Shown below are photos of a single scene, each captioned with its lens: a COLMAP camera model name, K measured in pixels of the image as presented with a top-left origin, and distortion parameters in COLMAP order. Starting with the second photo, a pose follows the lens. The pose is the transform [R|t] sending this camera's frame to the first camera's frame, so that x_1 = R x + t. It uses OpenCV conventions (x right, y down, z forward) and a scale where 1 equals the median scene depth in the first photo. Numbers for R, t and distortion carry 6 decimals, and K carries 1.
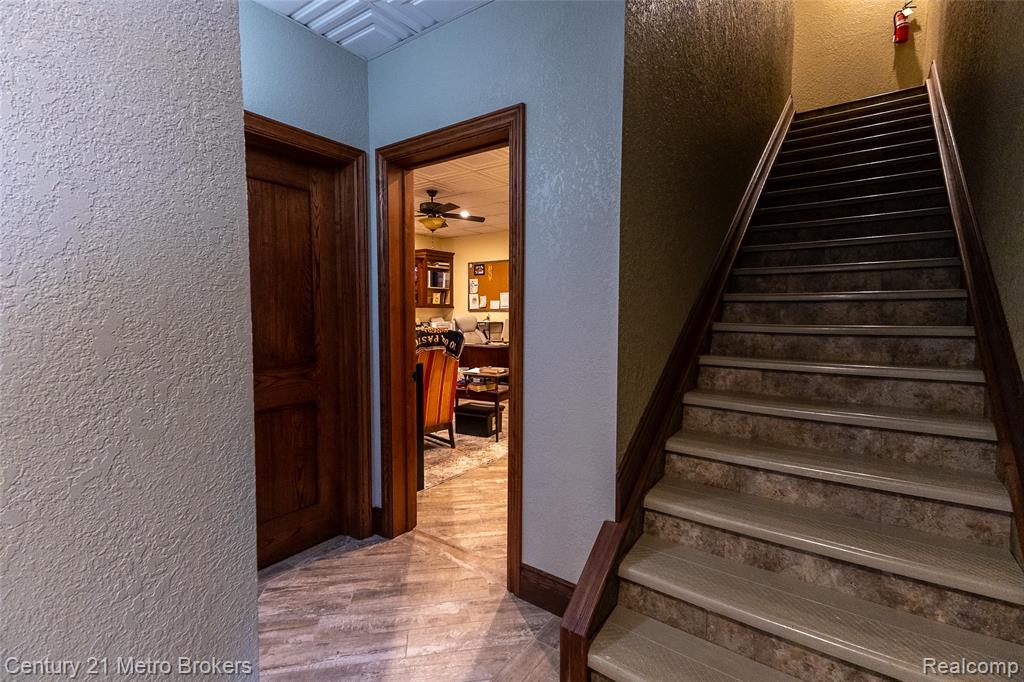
lens RADIAL K [[468.5, 0, 511.7], [0, 468.5, 339.0], [0, 0, 1]] dist [0.036384, -0.012512]
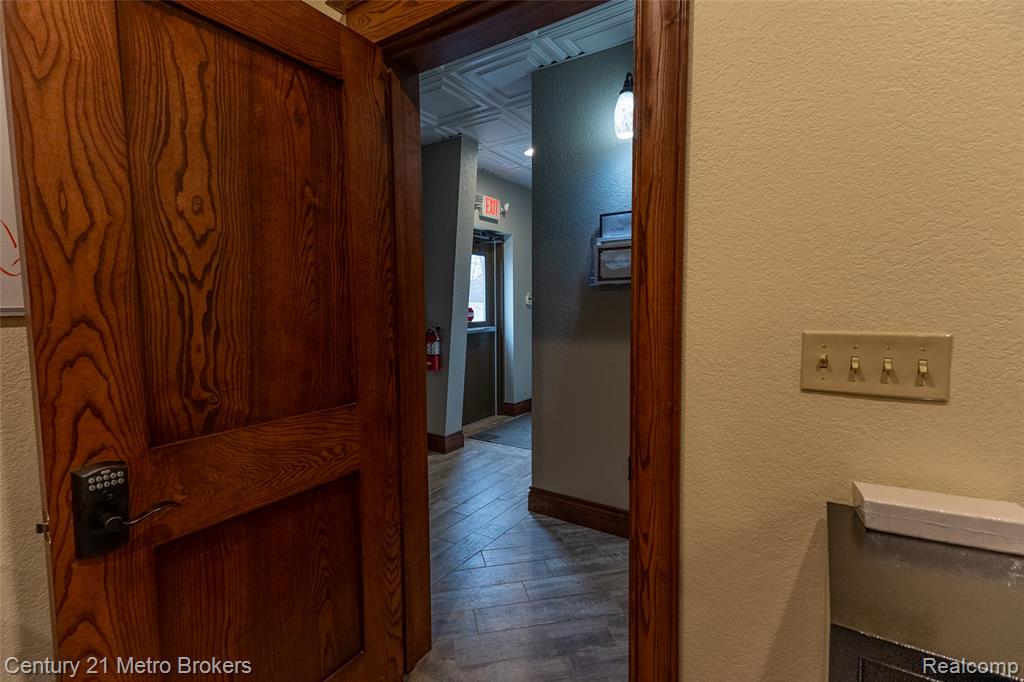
lens RADIAL K [[468.5, 0, 511.7], [0, 468.5, 339.0], [0, 0, 1]] dist [0.036384, -0.012512]
pose [[-0.997798, 0.008837, -0.065728, -0.076809], [0.000437, 0.991937, 0.126730, -0.077407], [0.066318, 0.126423, -0.989757, 1.356139]]
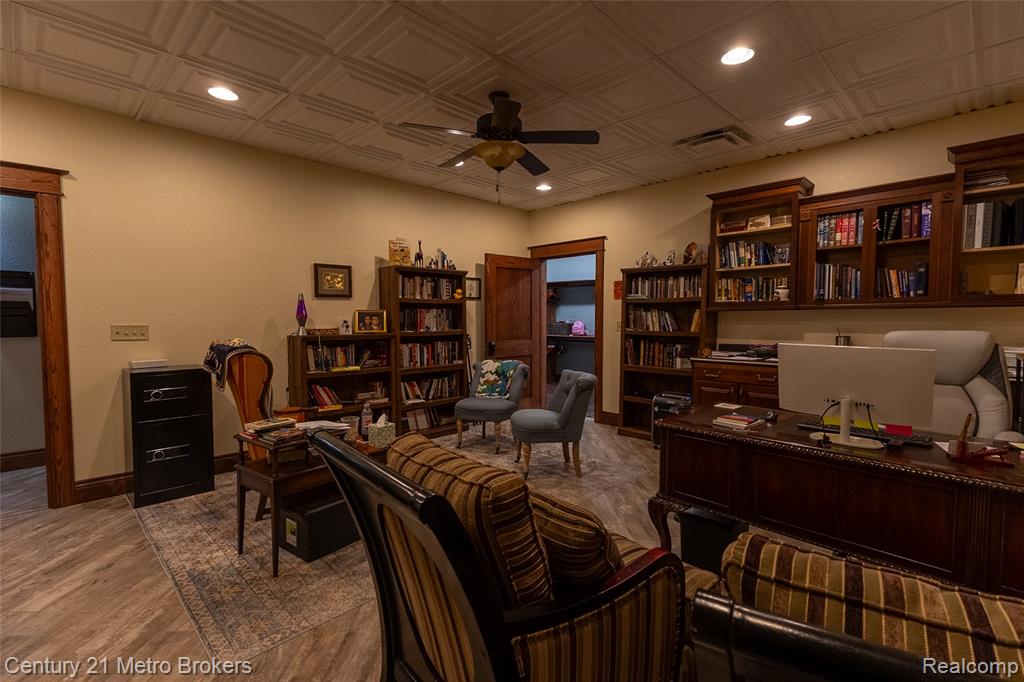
lens RADIAL K [[468.5, 0, 511.7], [0, 468.5, 339.0], [0, 0, 1]] dist [0.036384, -0.012512]
pose [[-0.147921, 0.043946, -0.988022, 0.741989], [-0.053987, 0.997164, 0.052435, -0.122229], [0.987525, 0.061096, -0.145129, 2.219536]]
